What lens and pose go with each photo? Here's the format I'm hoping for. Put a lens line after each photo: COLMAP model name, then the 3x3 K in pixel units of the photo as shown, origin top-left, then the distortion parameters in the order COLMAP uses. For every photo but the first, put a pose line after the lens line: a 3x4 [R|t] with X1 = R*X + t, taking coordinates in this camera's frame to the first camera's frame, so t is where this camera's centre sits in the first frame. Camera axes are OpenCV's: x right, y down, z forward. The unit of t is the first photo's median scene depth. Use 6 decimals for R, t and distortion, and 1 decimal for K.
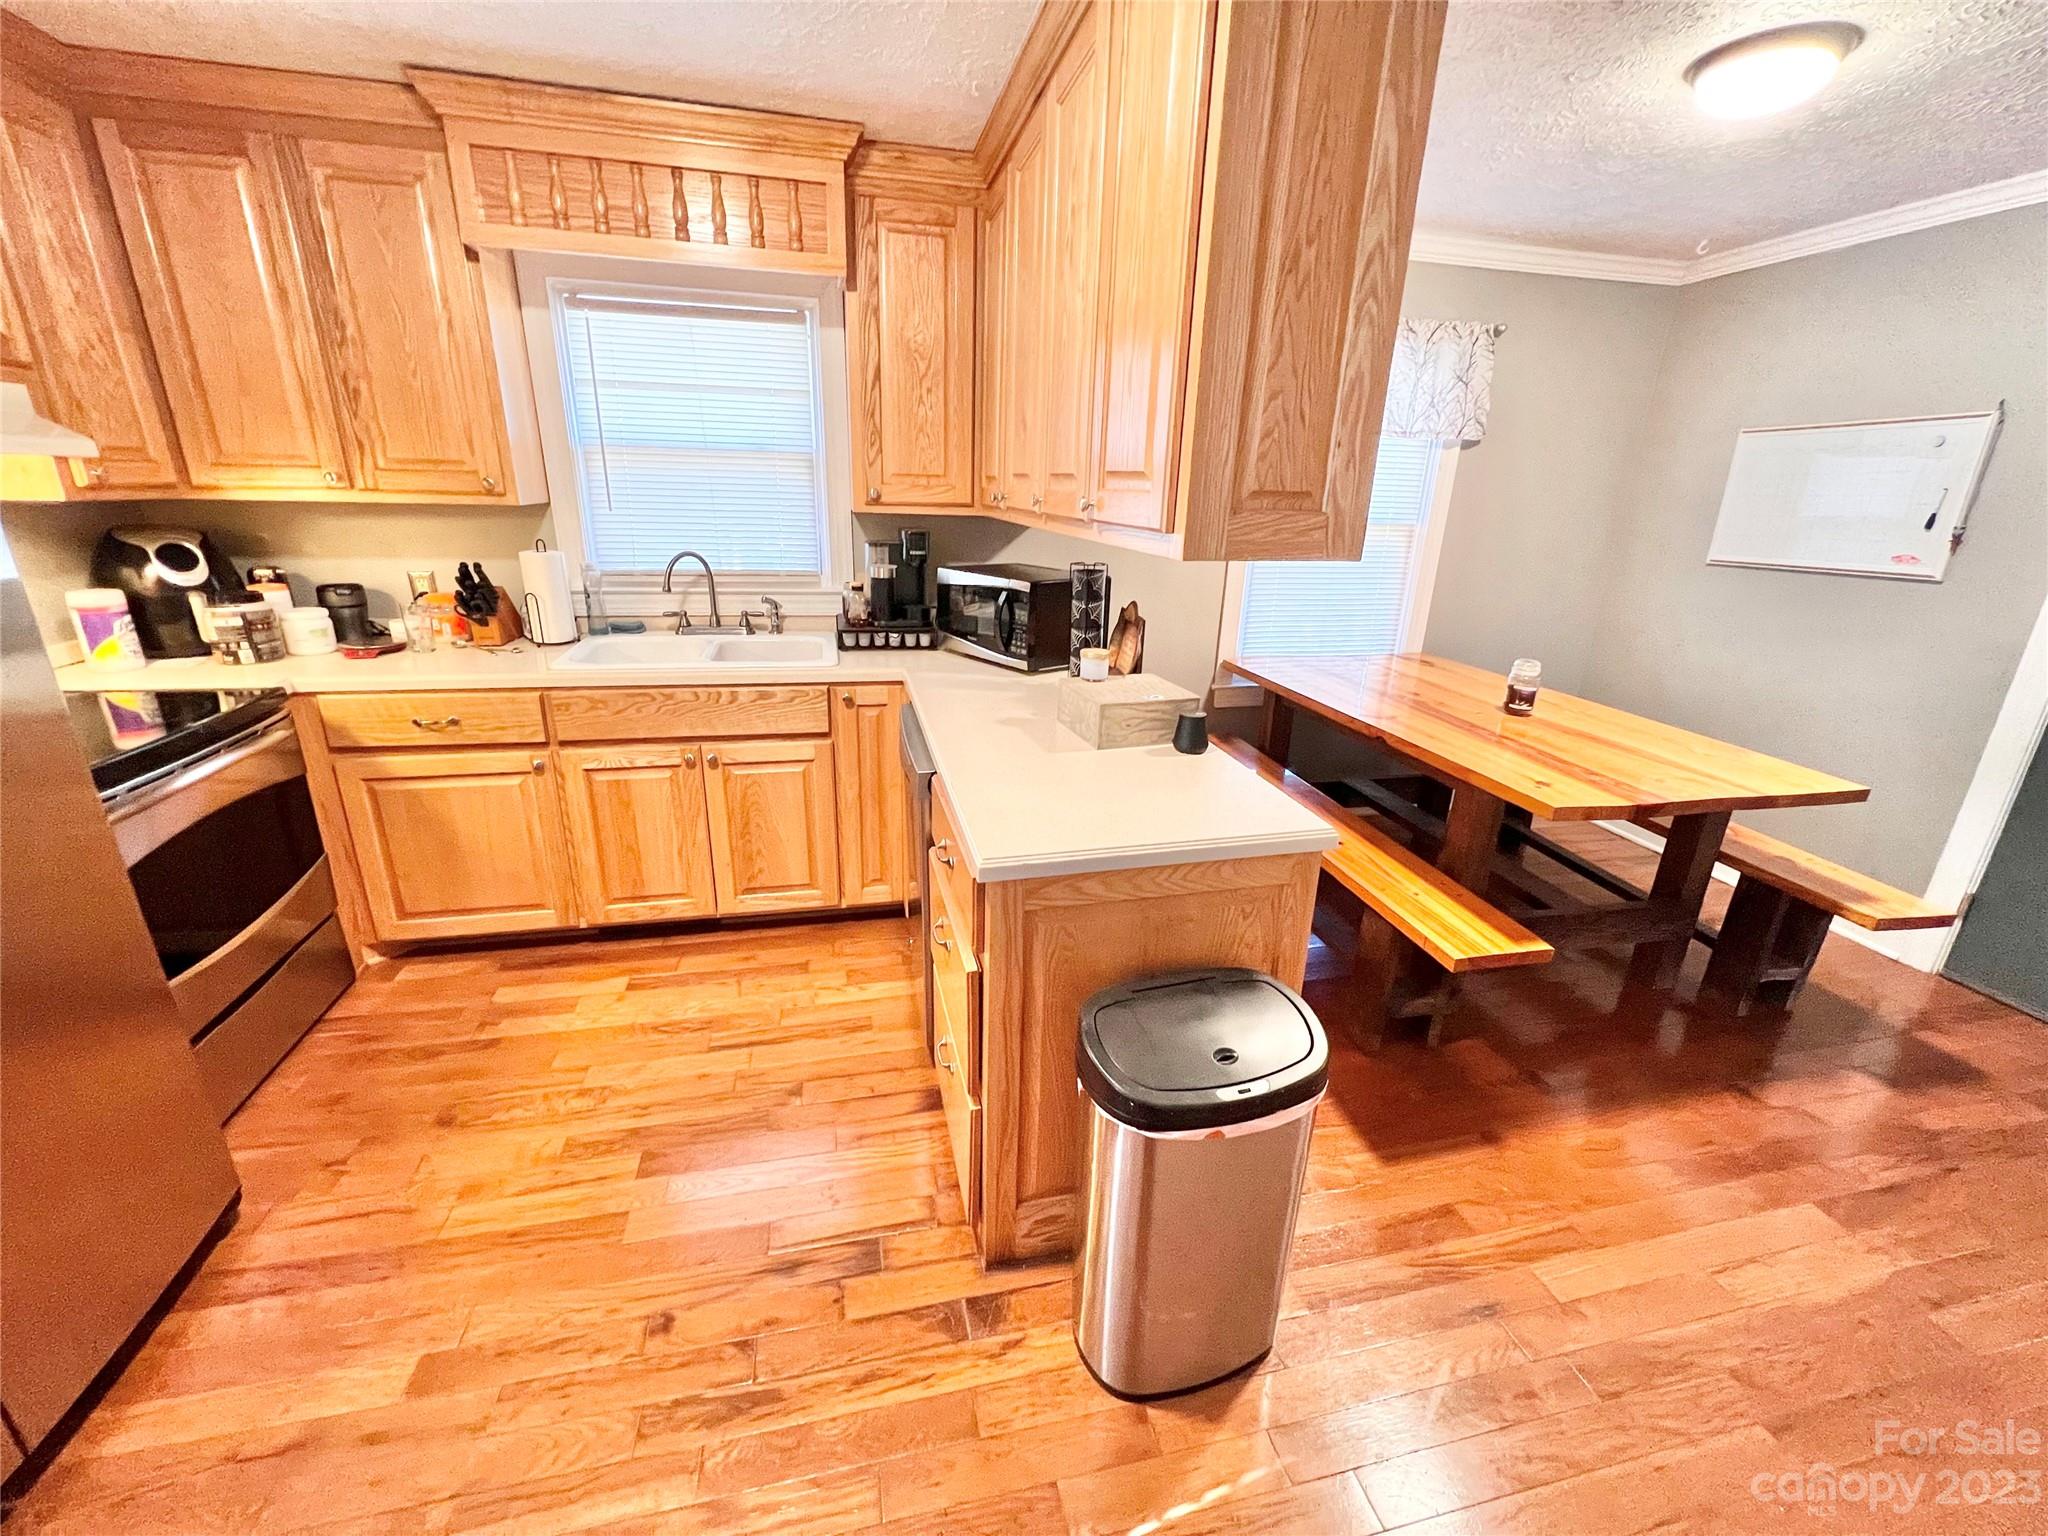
lens RADIAL K [[819.3, 0, 1020.8], [0, 819.3, 762.4], [0, 0, 1]] dist [-0.001645, -0.000251]
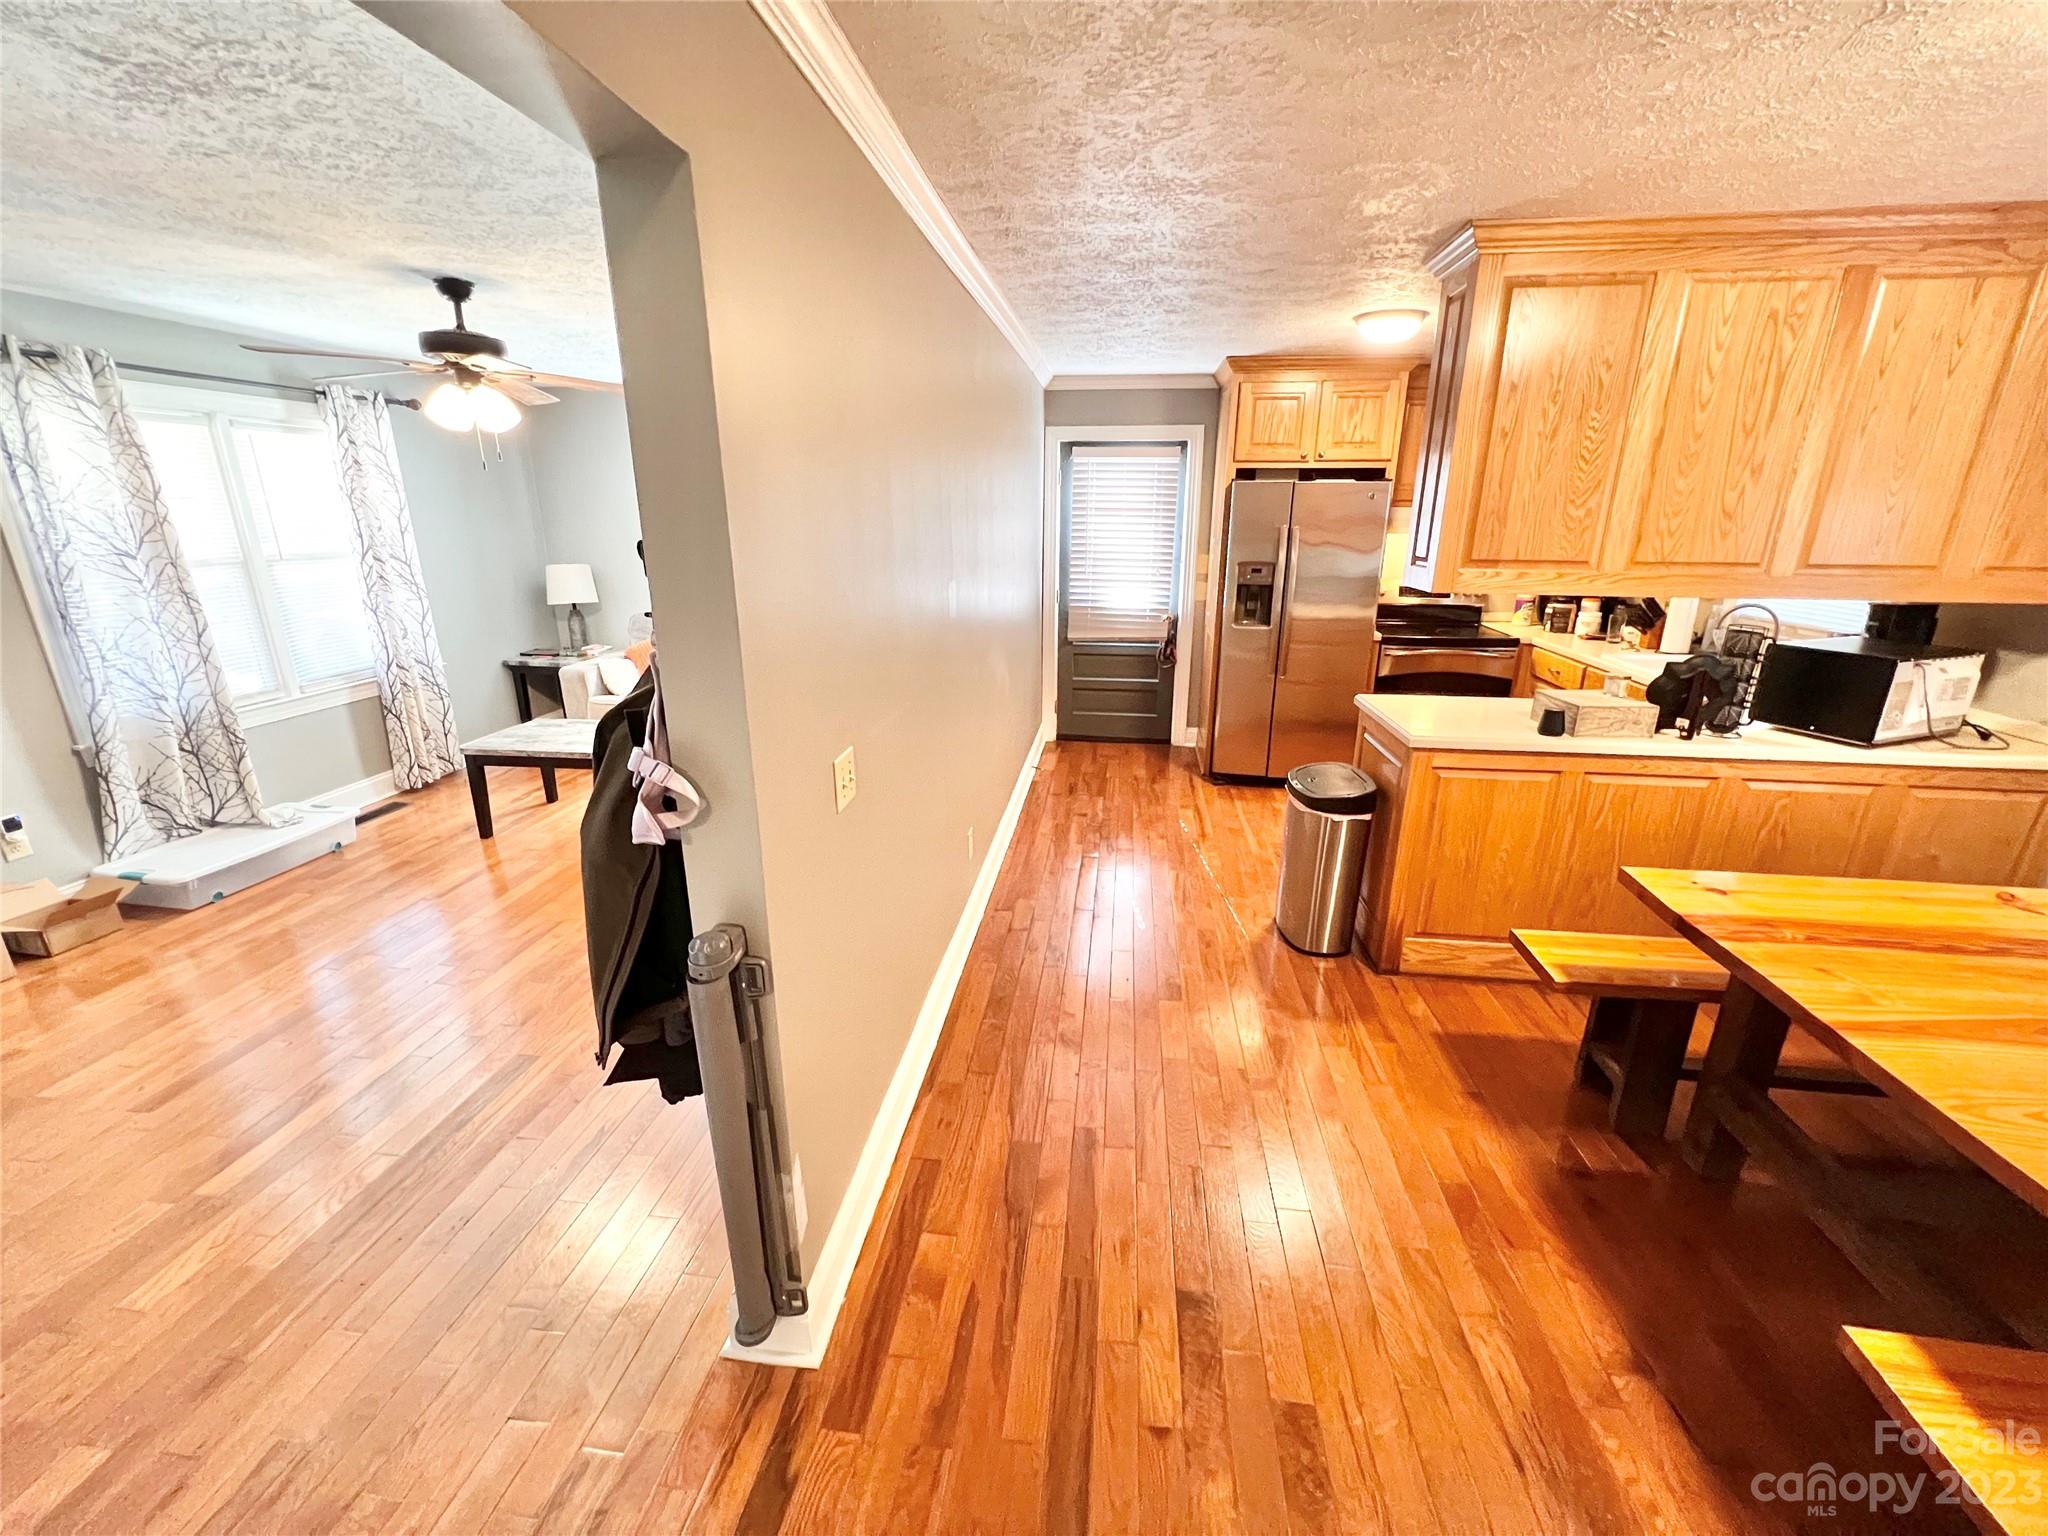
lens RADIAL K [[819.3, 0, 1020.8], [0, 819.3, 762.4], [0, 0, 1]] dist [-0.001645, -0.000251]
pose [[-0.333871, 0.255042, -0.907460, 1.540653], [-0.315451, 0.876962, 0.362531, -0.168980], [0.888268, 0.407298, -0.212339, 0.410484]]
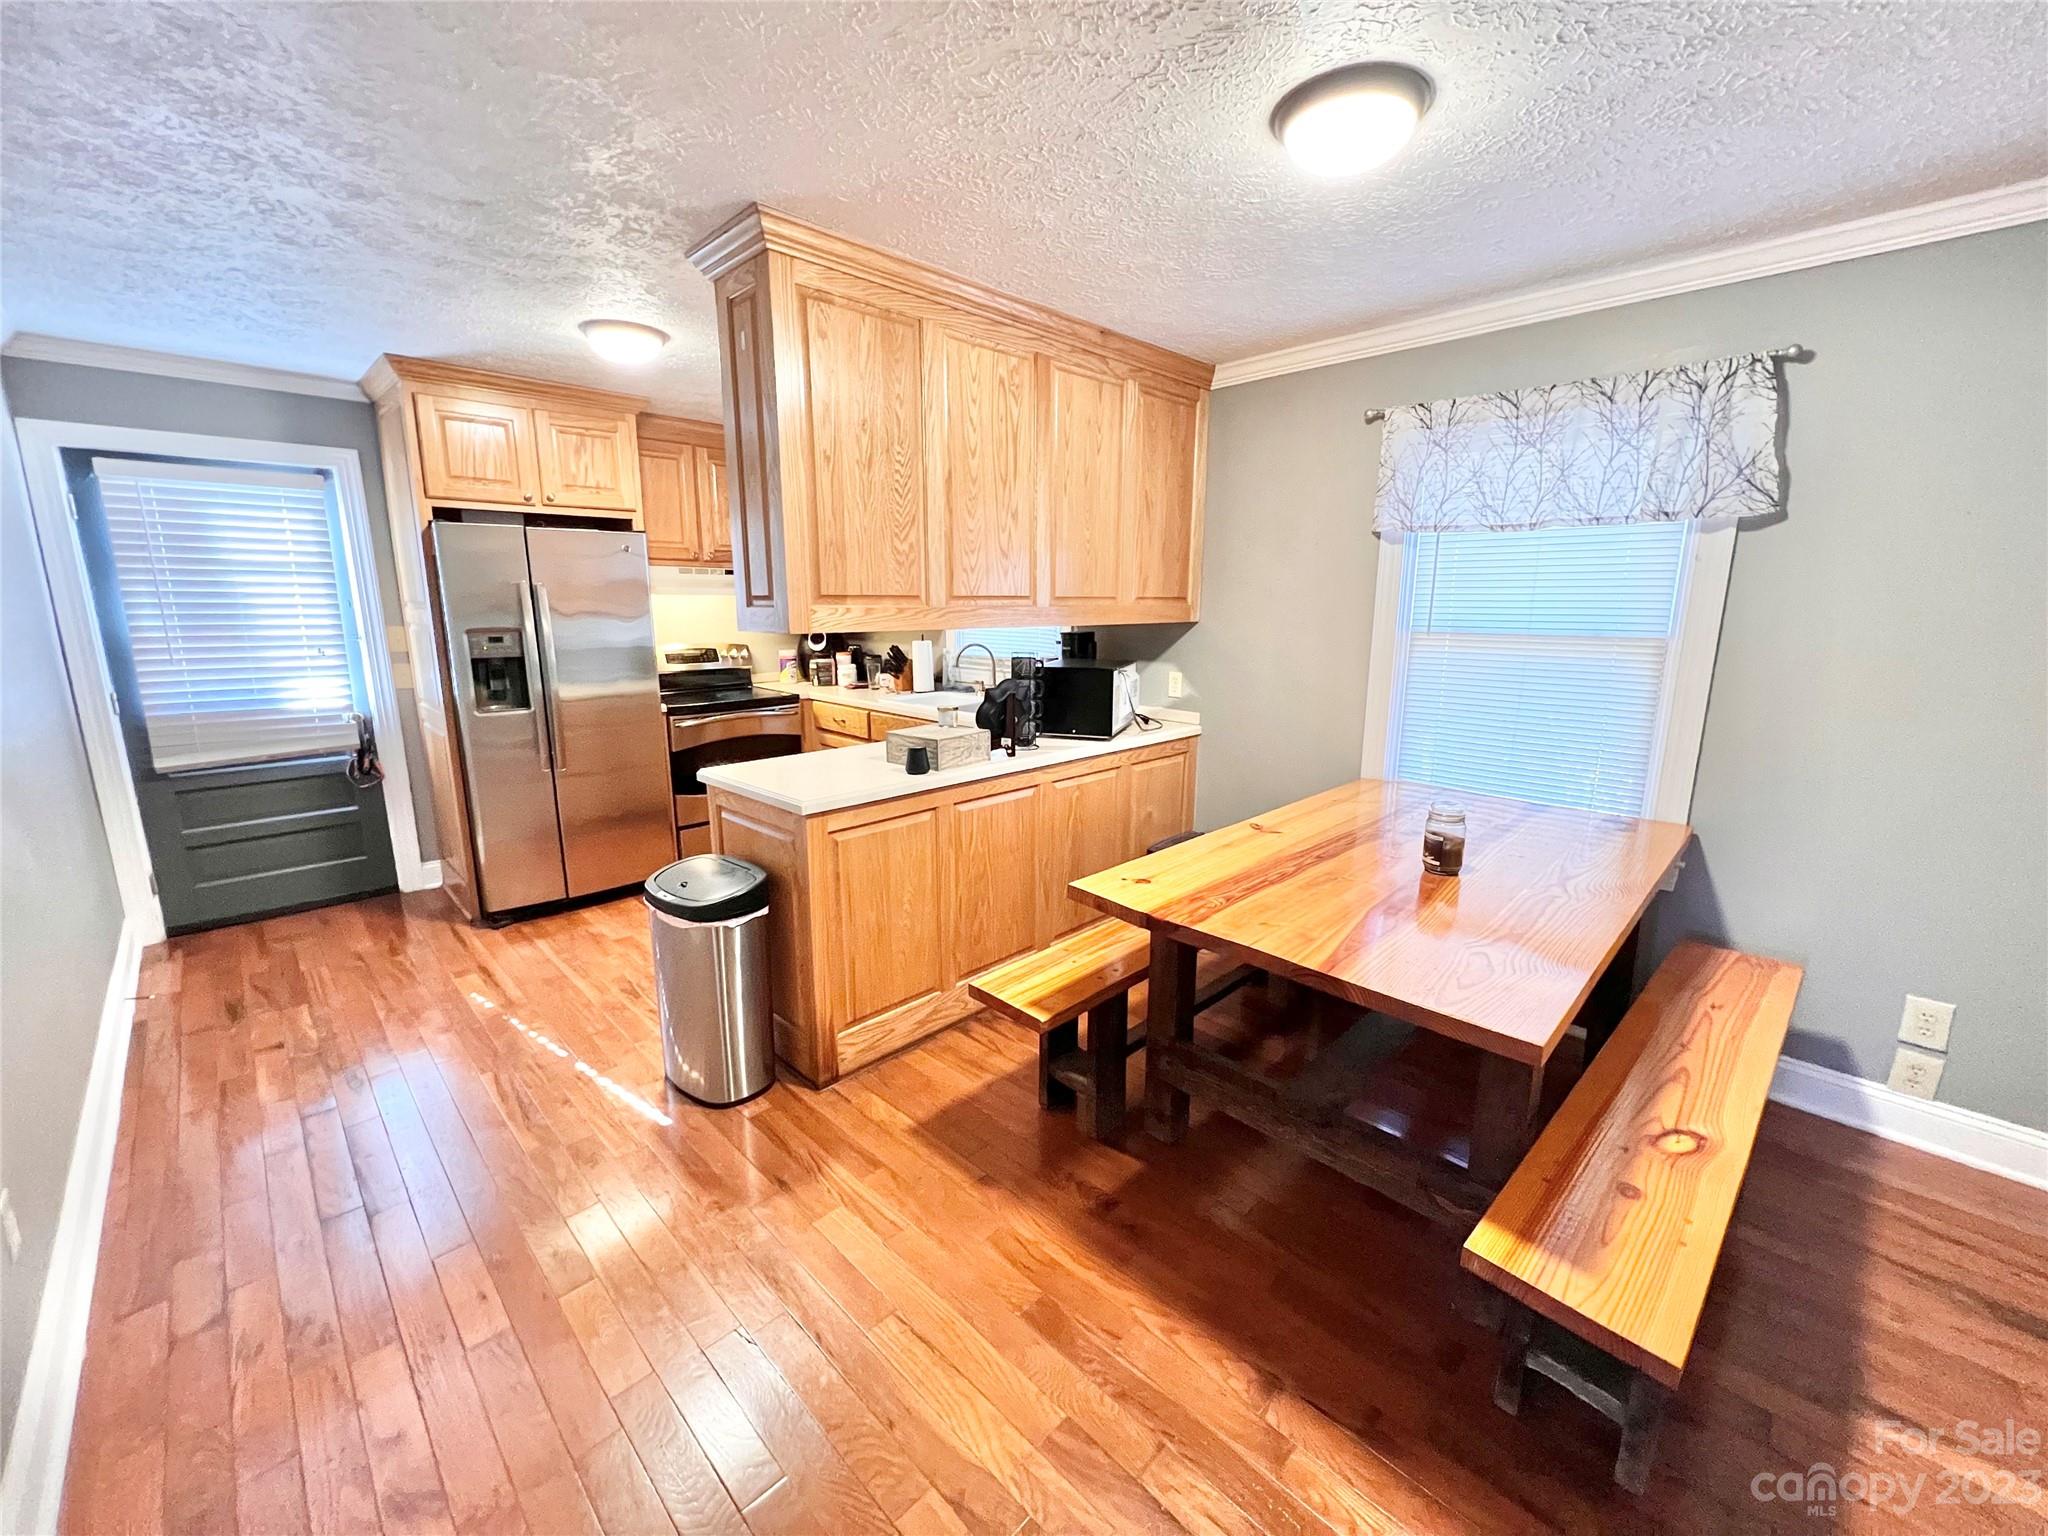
lens RADIAL K [[819.3, 0, 1020.8], [0, 819.3, 762.4], [0, 0, 1]] dist [-0.001645, -0.000251]
pose [[0.535895, 0.142485, -0.832174, 1.229973], [-0.261240, 0.965269, -0.002957, -0.062892], [0.802851, 0.218982, 0.554506, 0.292566]]
